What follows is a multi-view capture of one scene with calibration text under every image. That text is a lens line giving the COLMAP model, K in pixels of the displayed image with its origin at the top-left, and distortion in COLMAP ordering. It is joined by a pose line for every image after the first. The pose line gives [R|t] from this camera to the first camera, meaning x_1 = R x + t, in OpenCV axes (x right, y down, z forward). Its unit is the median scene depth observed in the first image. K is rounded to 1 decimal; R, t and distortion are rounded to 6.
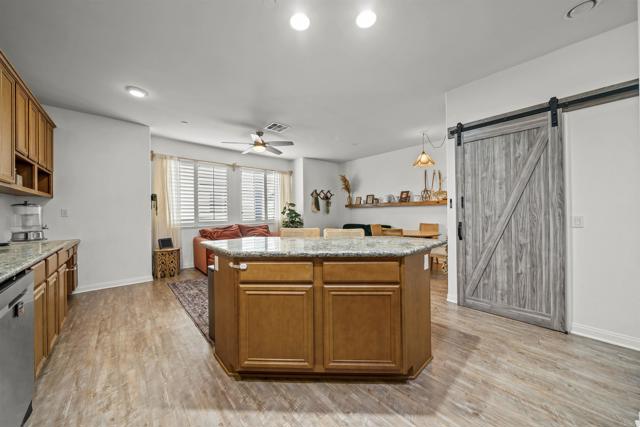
lens RADIAL K [[218.9, 0, 322.1], [0, 218.9, 210.6], [0, 0, 1]] dist [0.001864, 0.000130]
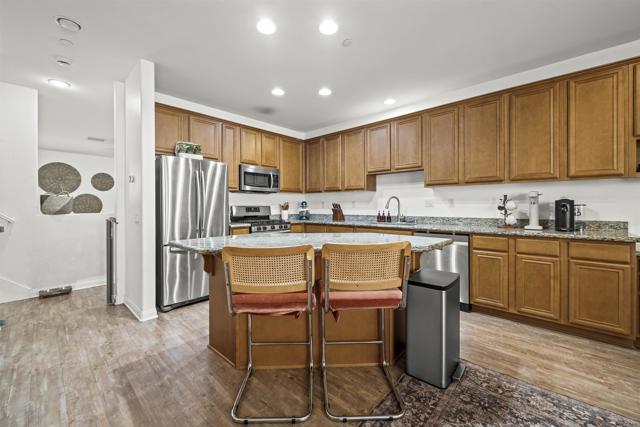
lens RADIAL K [[260.6, 0, 317.8], [0, 260.6, 209.6], [0, 0, 1]] dist [-0.002960, -0.000175]
pose [[-0.997230, 0.015927, -0.072648, 0.040342], [0.015307, 0.999842, 0.009080, 0.007821], [0.072781, 0.007943, -0.997316, 1.604510]]
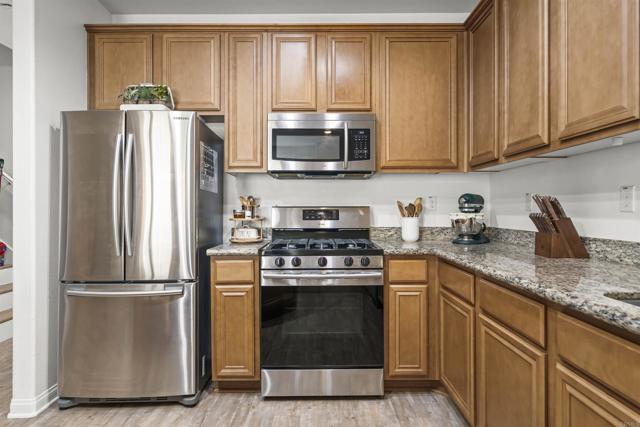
lens RADIAL K [[351.4, 0, 319.3], [0, 351.4, 207.3], [0, 0, 1]] dist [-0.003747, 0.000450]
pose [[-0.731477, 0.018217, 0.681623, -0.368818], [0.009133, 0.999815, -0.016921, 0.013066], [-0.681805, -0.006152, -0.731508, 0.601107]]
